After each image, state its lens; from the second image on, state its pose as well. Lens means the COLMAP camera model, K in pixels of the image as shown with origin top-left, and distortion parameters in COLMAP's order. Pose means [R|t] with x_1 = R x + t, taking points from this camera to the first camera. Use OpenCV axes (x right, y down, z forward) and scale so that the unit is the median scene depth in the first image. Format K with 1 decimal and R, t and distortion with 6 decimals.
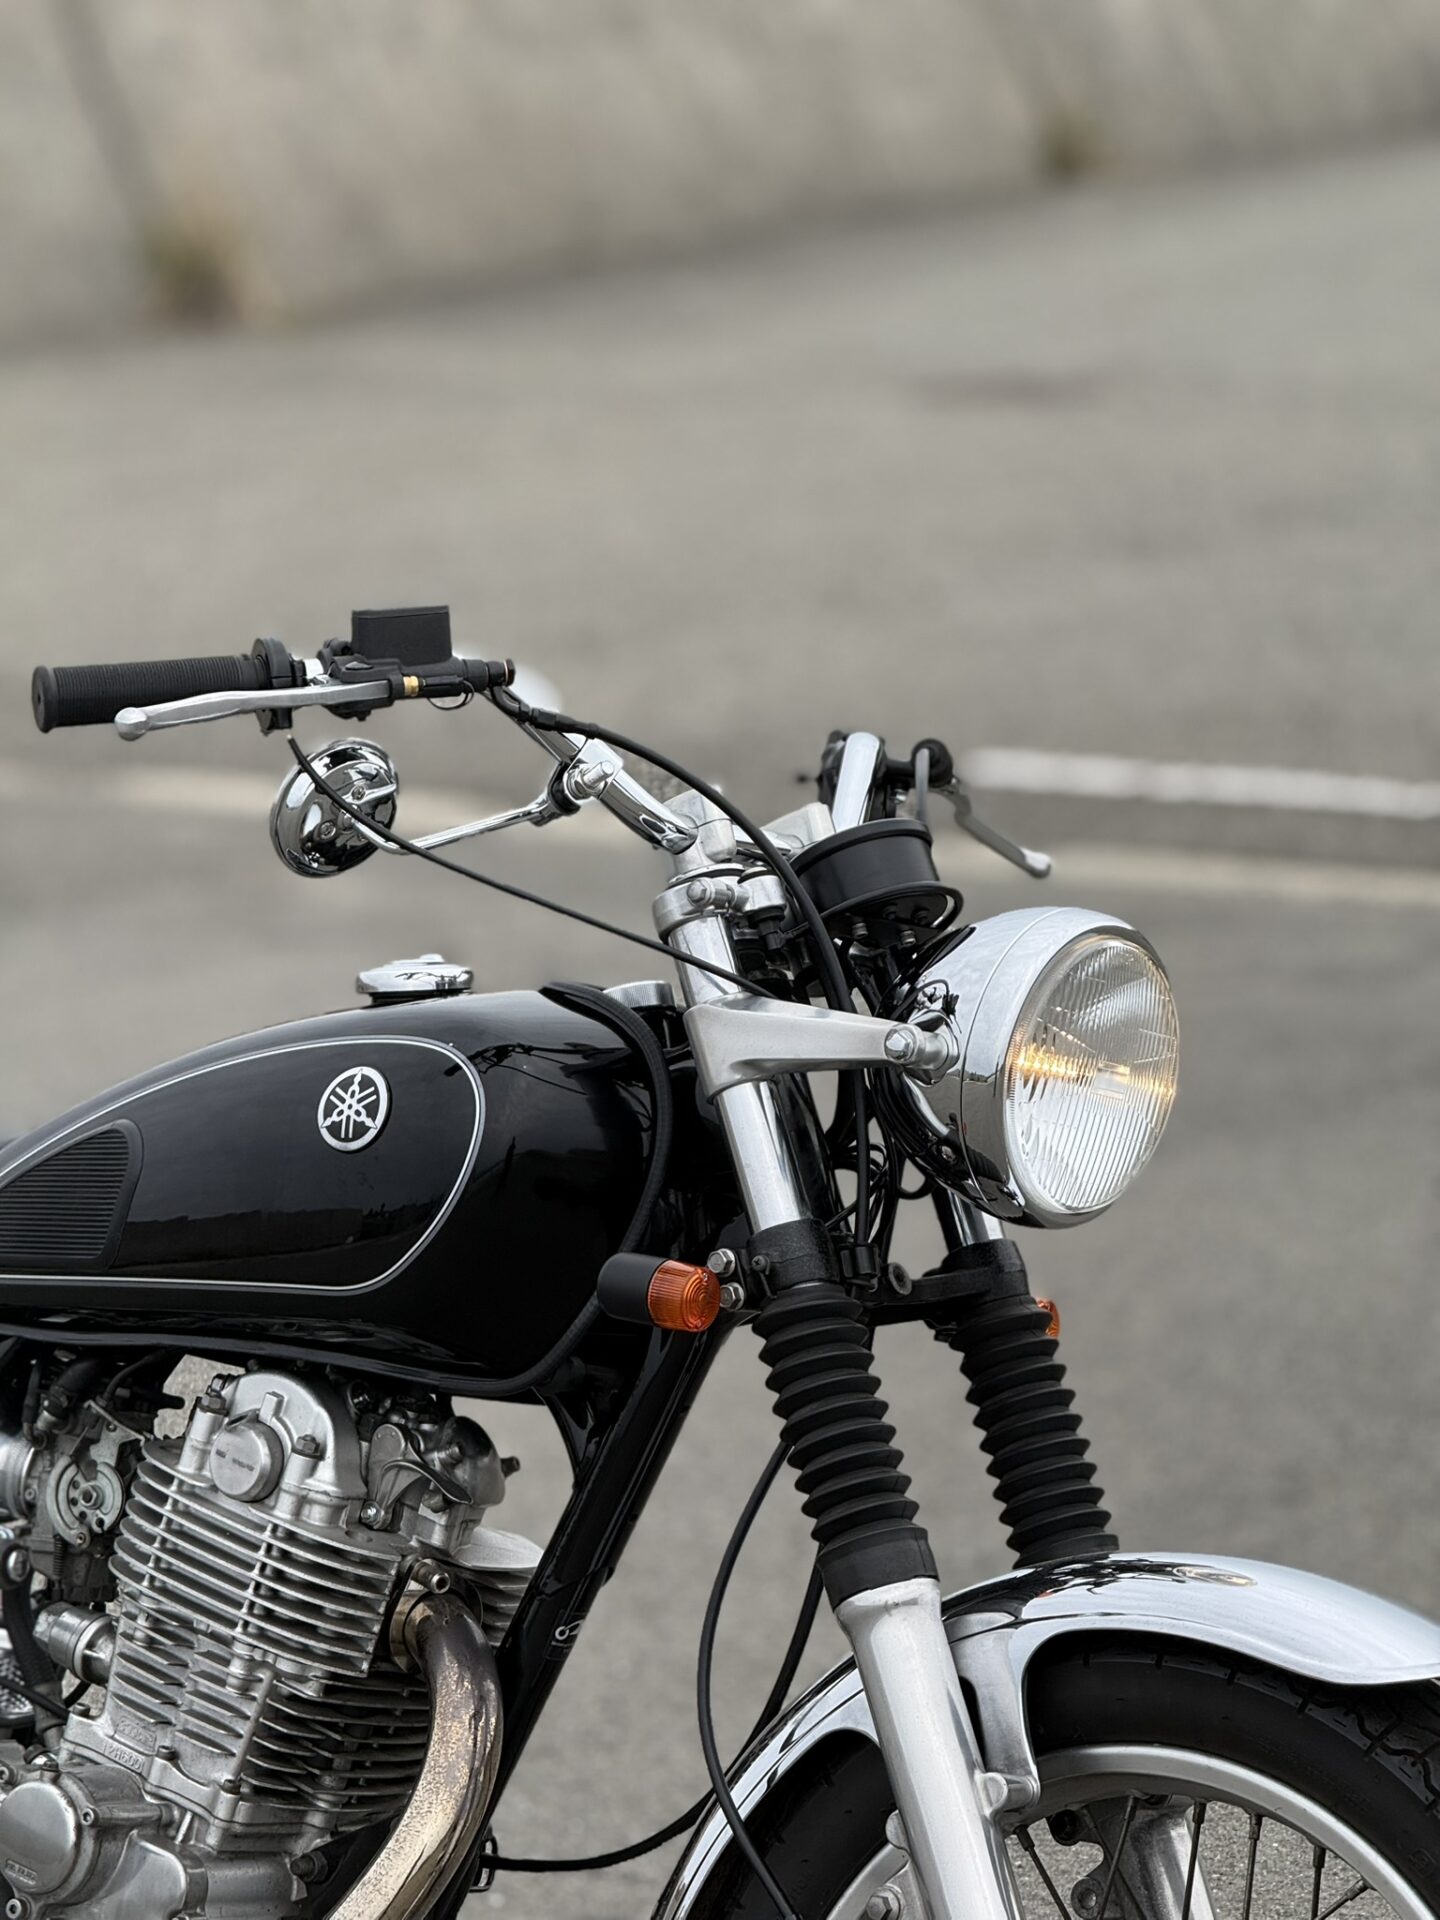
lens RADIAL K [[6917.1, 0, 720.0], [0, 6917.1, 960.0], [0, 0, 1]] dist [0.322164, 2.855605]
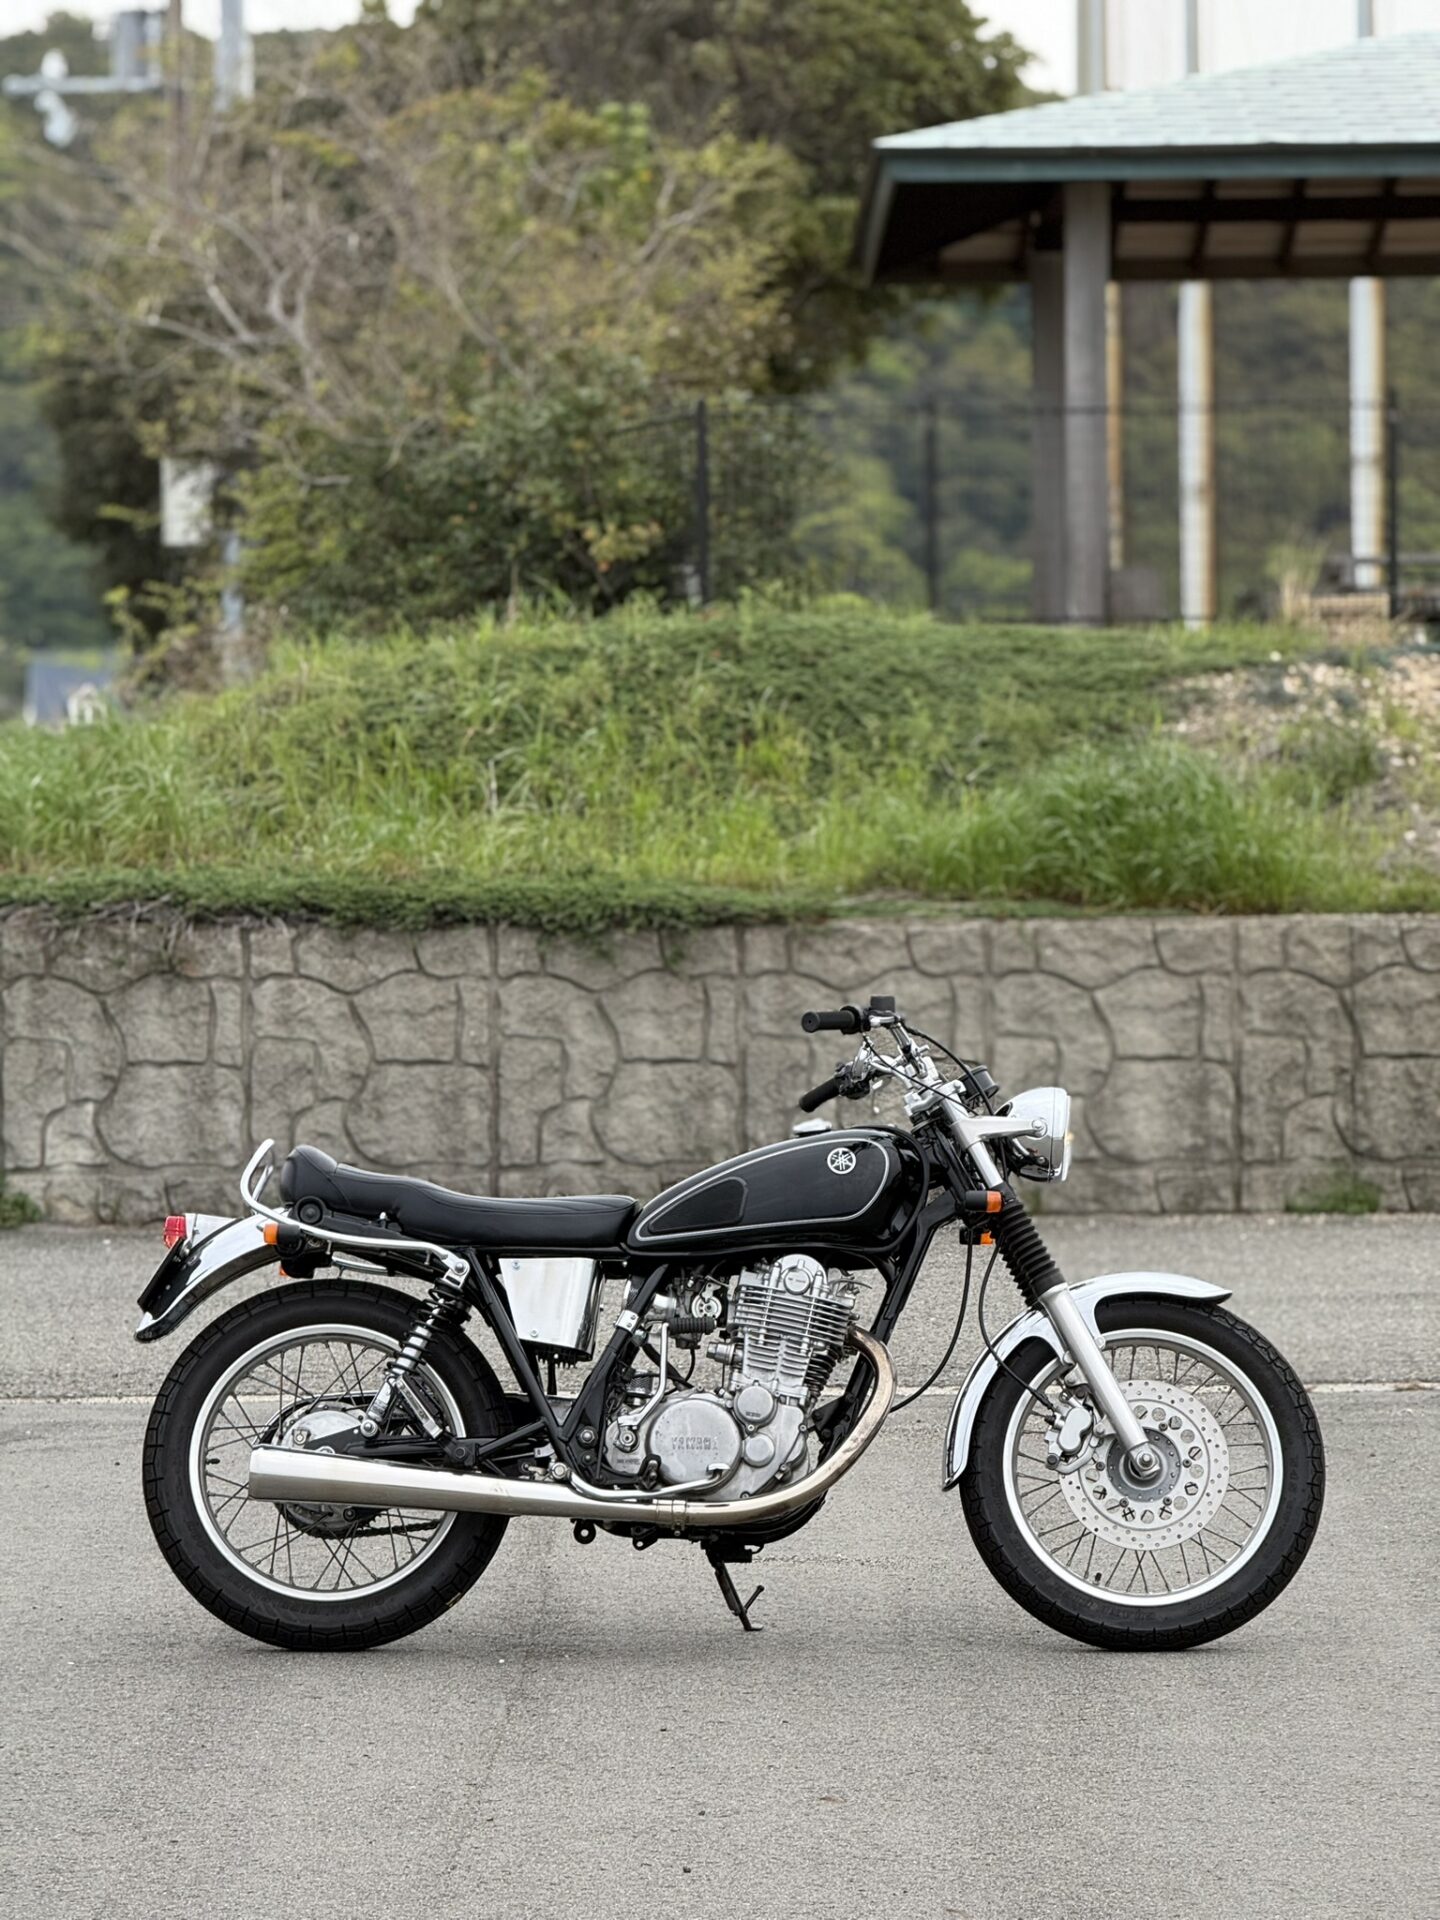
lens RADIAL K [[6917.1, 0, 720.0], [0, 6917.1, 960.0], [0, 0, 1]] dist [0.322164, 2.855605]
pose [[0.793710, 0.004939, 0.608276, -1.968016], [0.089046, 0.988252, -0.124215, 0.310342], [-0.601743, 0.152755, 0.783946, -1.410406]]
